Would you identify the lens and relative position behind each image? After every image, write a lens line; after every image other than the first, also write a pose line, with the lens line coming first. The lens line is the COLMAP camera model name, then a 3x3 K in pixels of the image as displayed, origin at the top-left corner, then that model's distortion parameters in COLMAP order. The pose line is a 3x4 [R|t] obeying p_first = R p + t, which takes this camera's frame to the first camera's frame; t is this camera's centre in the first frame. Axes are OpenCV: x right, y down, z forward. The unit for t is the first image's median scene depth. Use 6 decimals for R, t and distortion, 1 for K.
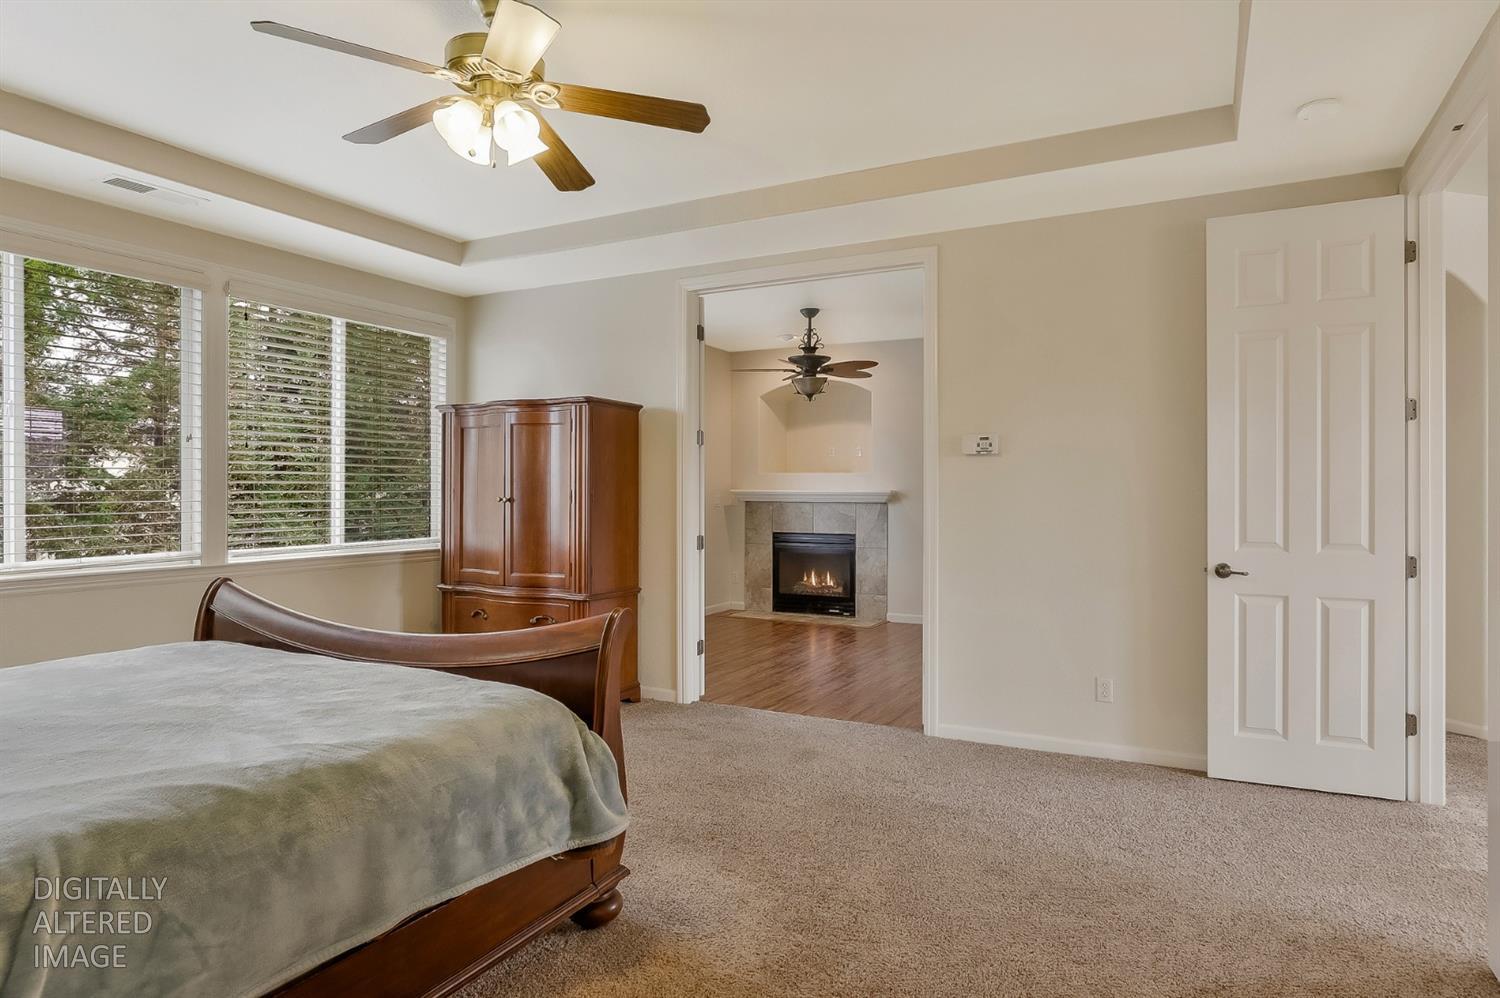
lens RADIAL K [[885.8, 0, 750.0], [0, 885.8, 499.0], [0, 0, 1]] dist [0.044794, 0.000055]
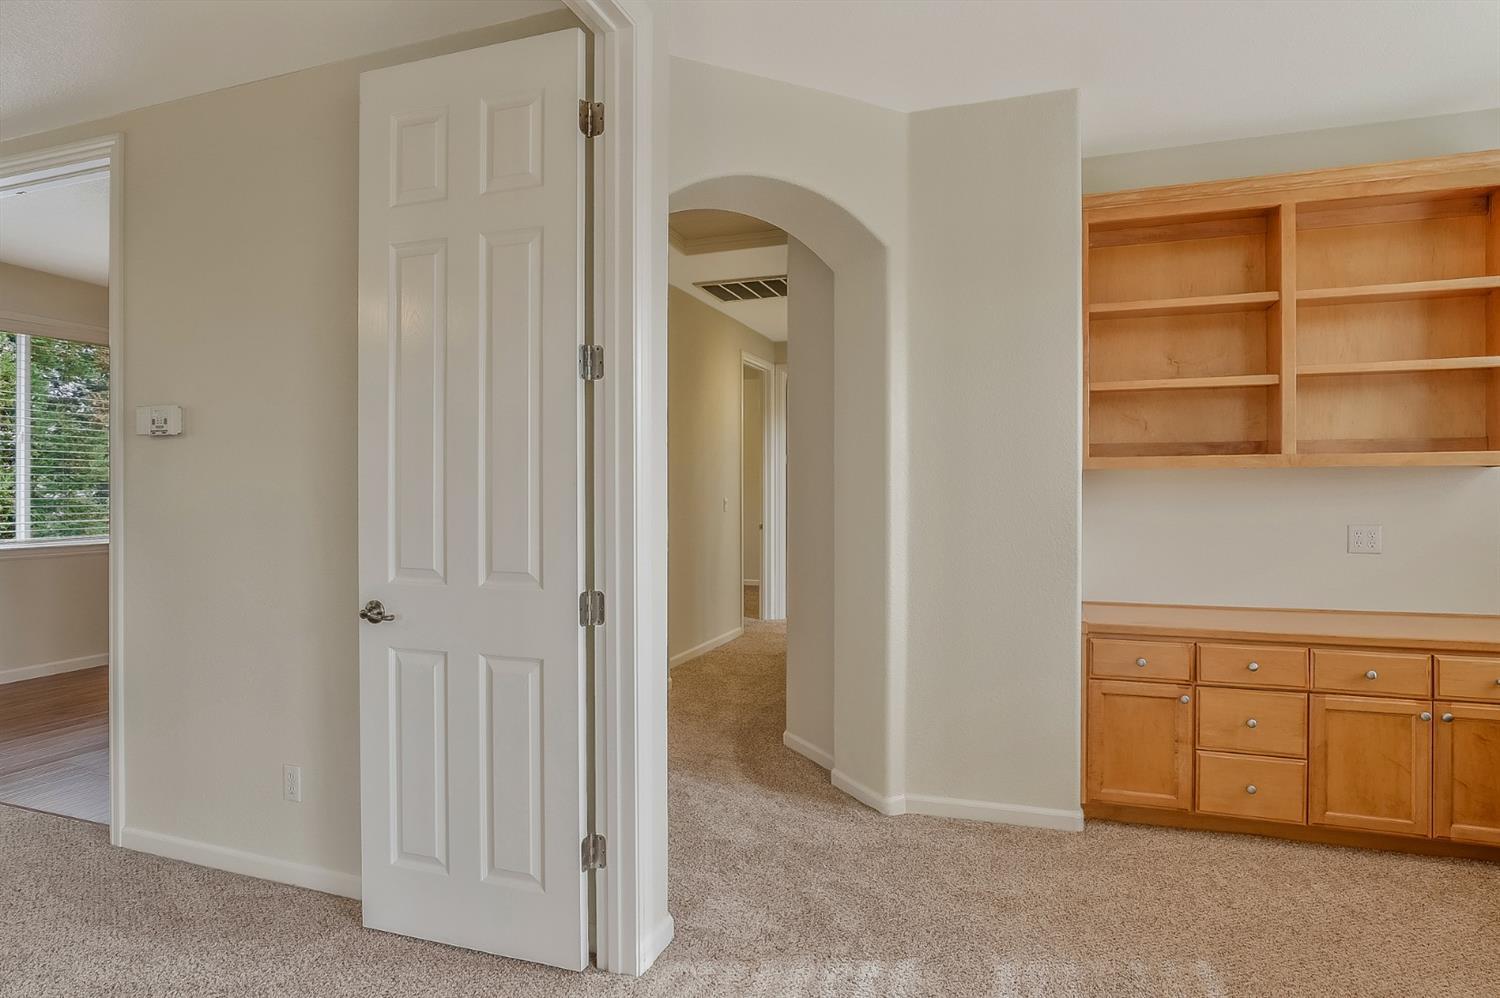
lens RADIAL K [[840.7, 0, 750.0], [0, 840.7, 499.0], [0, 0, 1]] dist [-0.003013, 0.000016]
pose [[0.990418, -0.007938, 0.137877, 0.711623], [0.008128, 0.999967, -0.000818, 0.001566], [-0.137865, 0.001931, 0.990449, 0.367150]]
